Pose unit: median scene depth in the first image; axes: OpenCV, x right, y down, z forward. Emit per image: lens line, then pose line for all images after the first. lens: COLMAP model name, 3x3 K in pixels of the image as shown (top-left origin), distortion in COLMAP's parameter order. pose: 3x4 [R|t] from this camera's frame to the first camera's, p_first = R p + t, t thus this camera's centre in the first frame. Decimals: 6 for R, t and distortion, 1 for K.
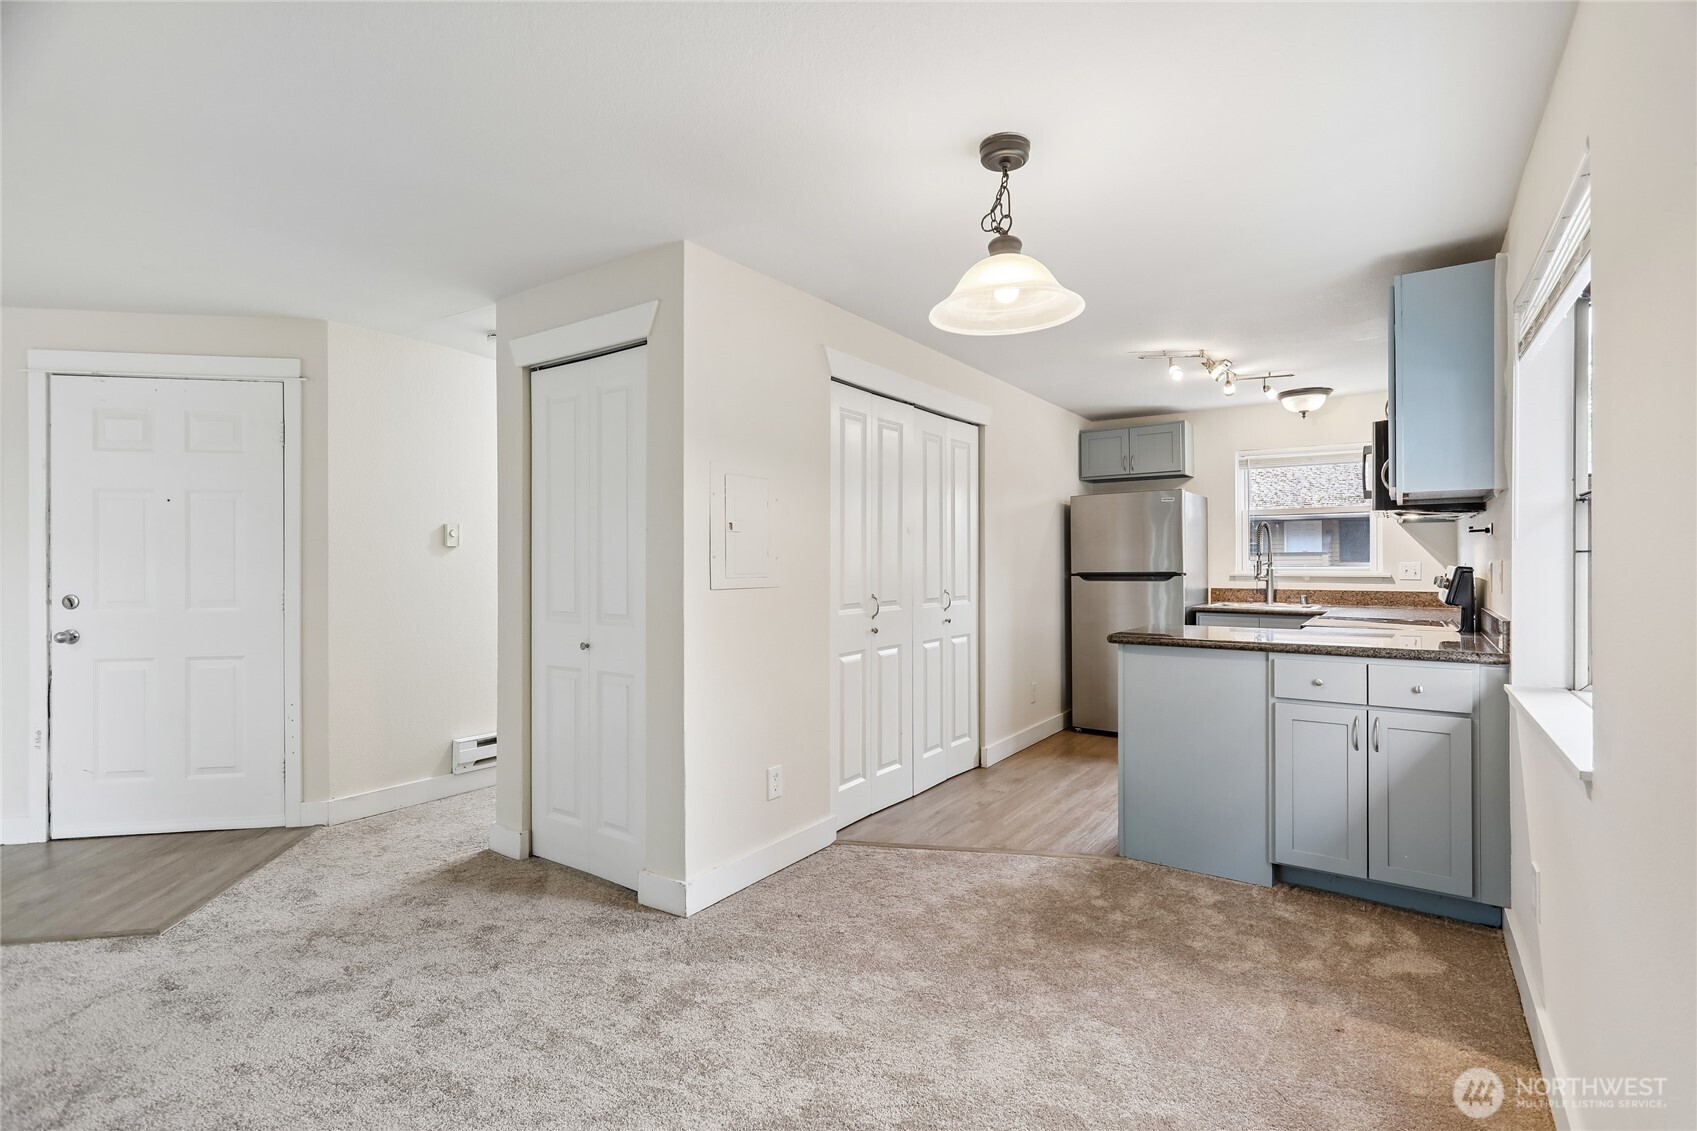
lens RADIAL K [[798.7, 0, 847.0], [0, 798.7, 562.3], [0, 0, 1]] dist [-0.004694, 0.003876]
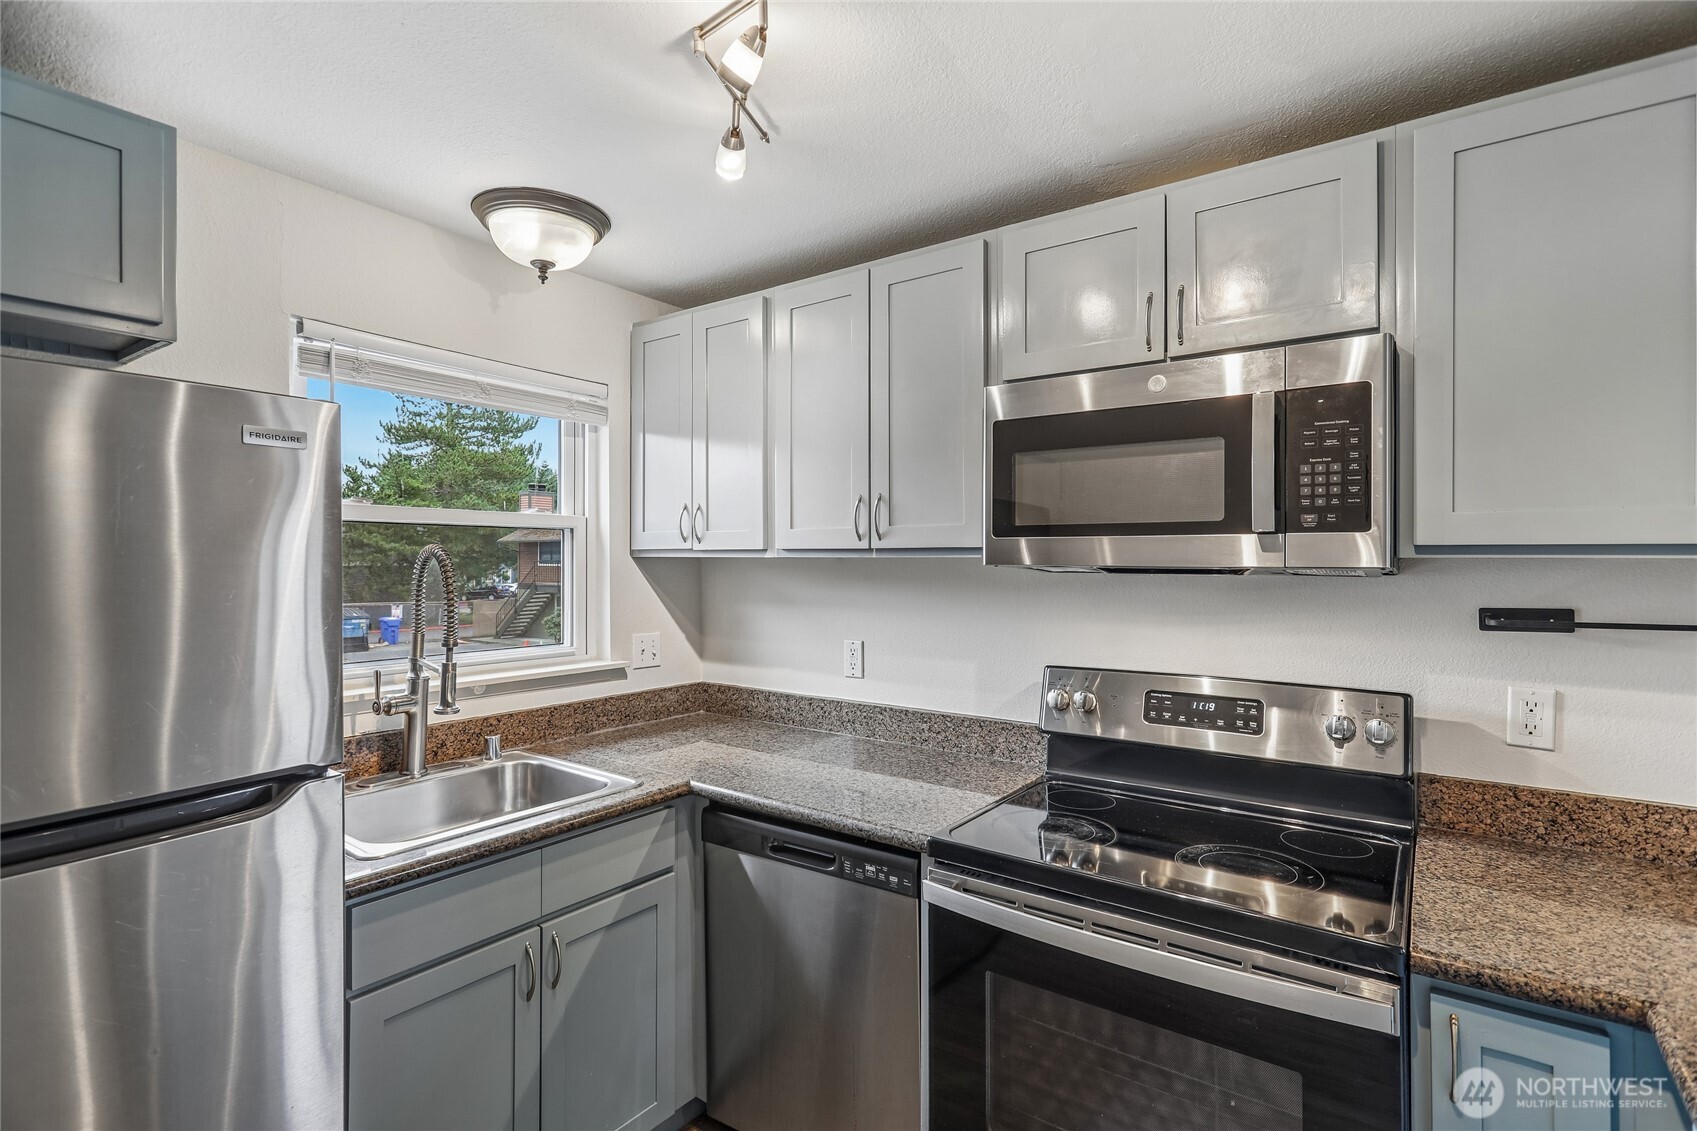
lens RADIAL K [[798.7, 0, 854.7], [0, 798.7, 558.2], [0, 0, 1]] dist [-0.004694, 0.003876]
pose [[0.011262, 0.007183, 0.999911, 0.289506], [-0.003478, 0.999968, -0.007144, -0.068350], [-0.999931, -0.003397, 0.011287, 1.292736]]
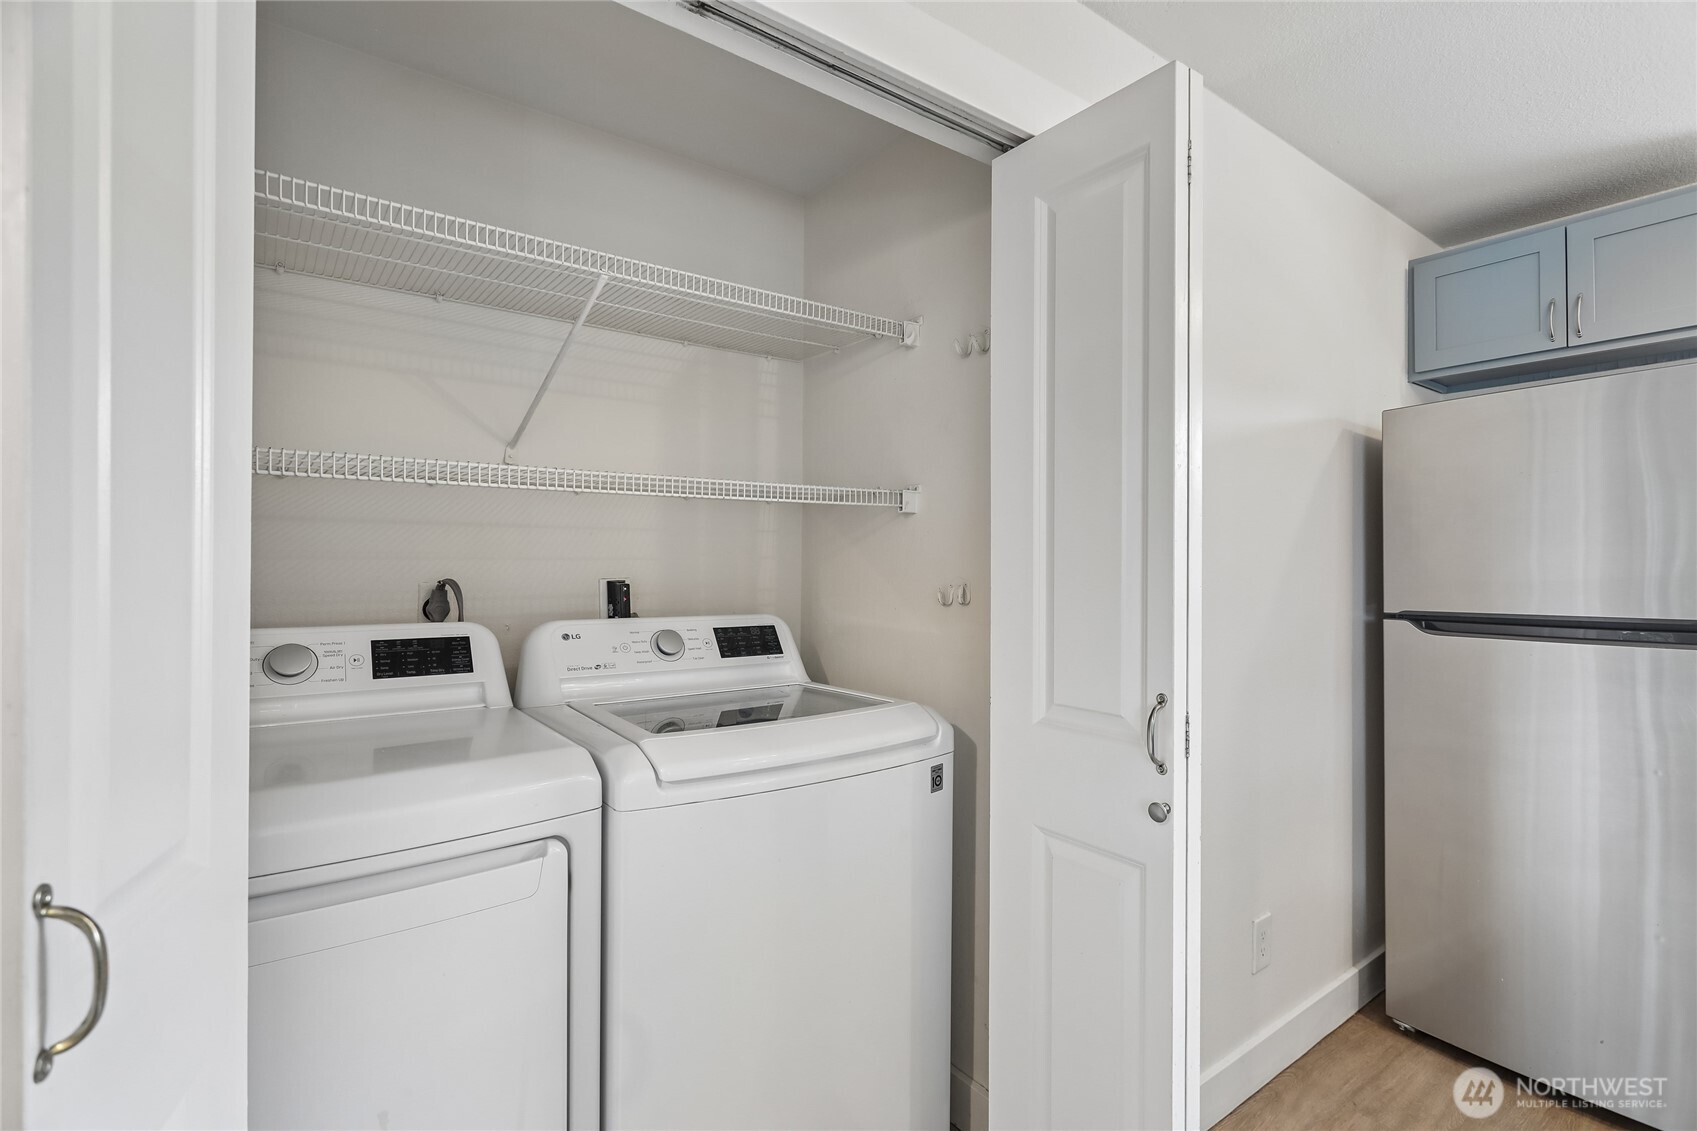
lens RADIAL K [[798.7, 0, 887.1], [0, 798.7, 566.5], [0, 0, 1]] dist [-0.004694, 0.003876]
pose [[0.954152, 0.003468, -0.299304, 0.279359], [-0.003009, 0.999993, 0.001994, -0.013359], [0.299309, -0.001002, 0.954156, 0.937146]]
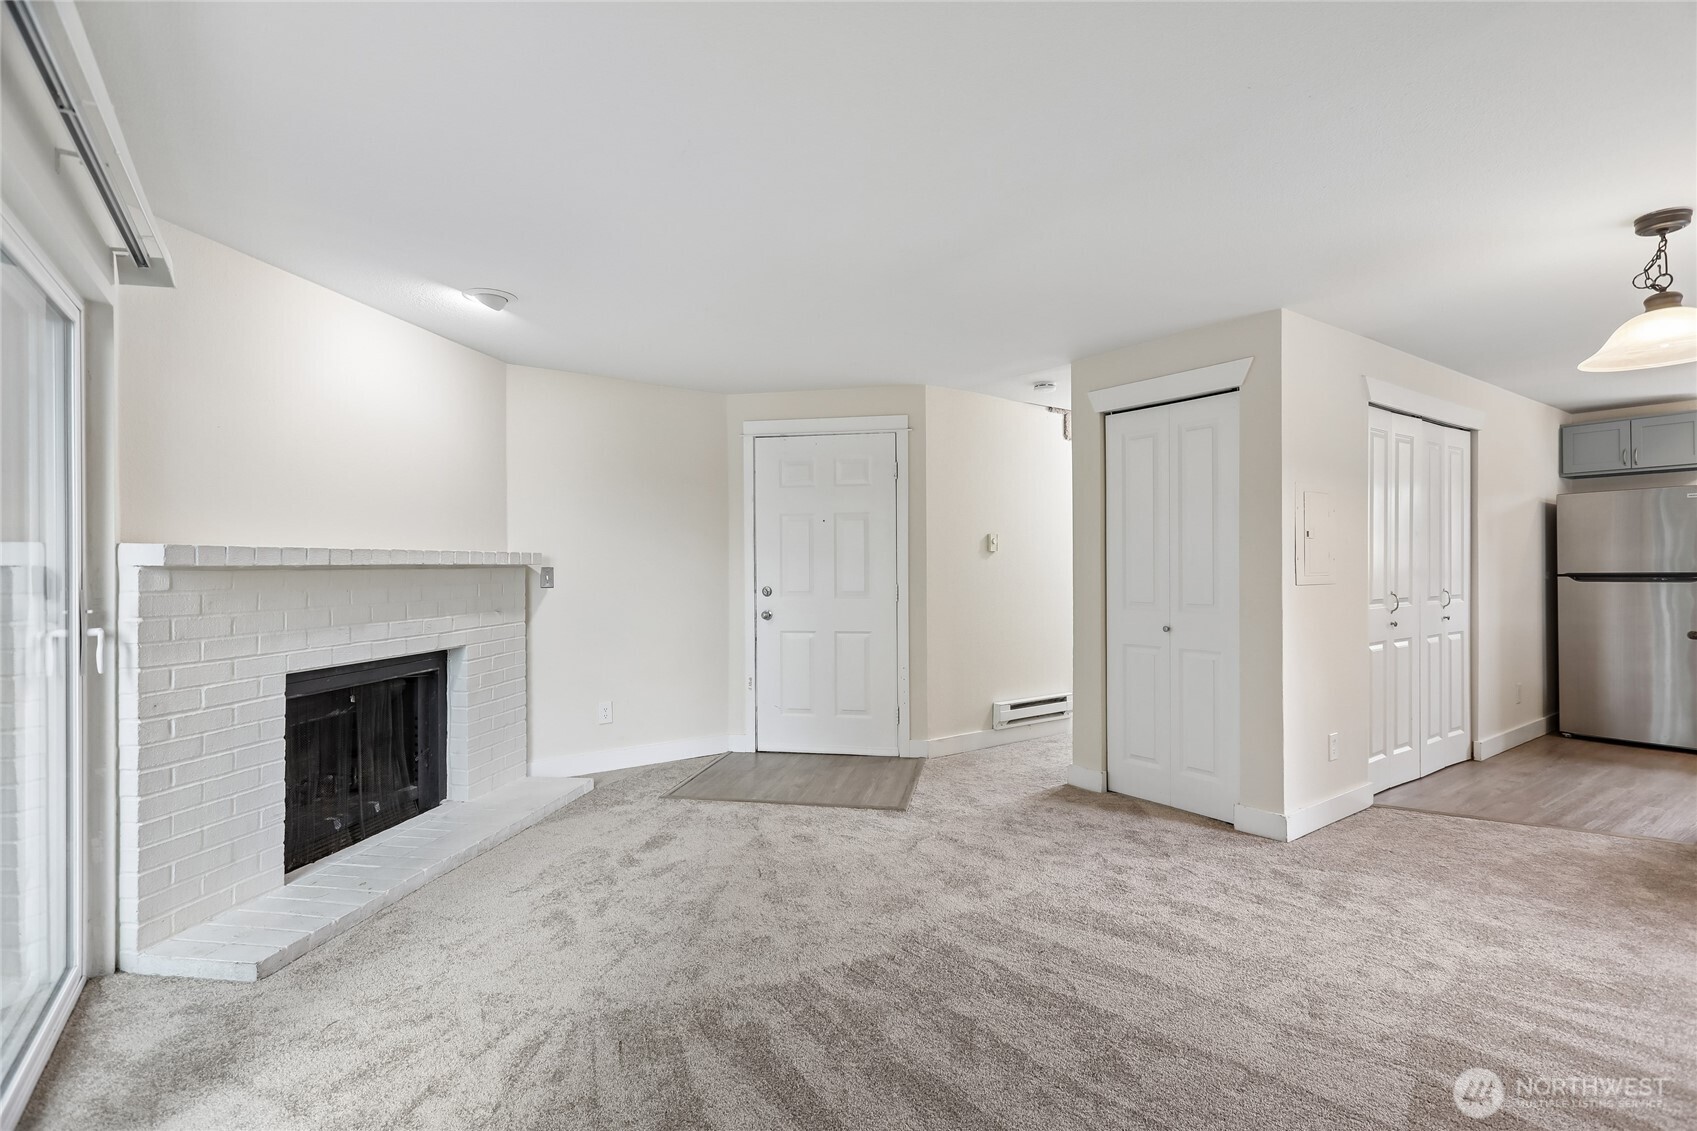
lens RADIAL K [[798.7, 0, 845.5], [0, 798.7, 567.2], [0, 0, 1]] dist [-0.004694, 0.003876]
pose [[0.941366, -0.001217, -0.337384, -0.342904], [0.002616, 0.999990, 0.003690, -0.000021], [0.337376, -0.004356, 0.941360, -0.340737]]
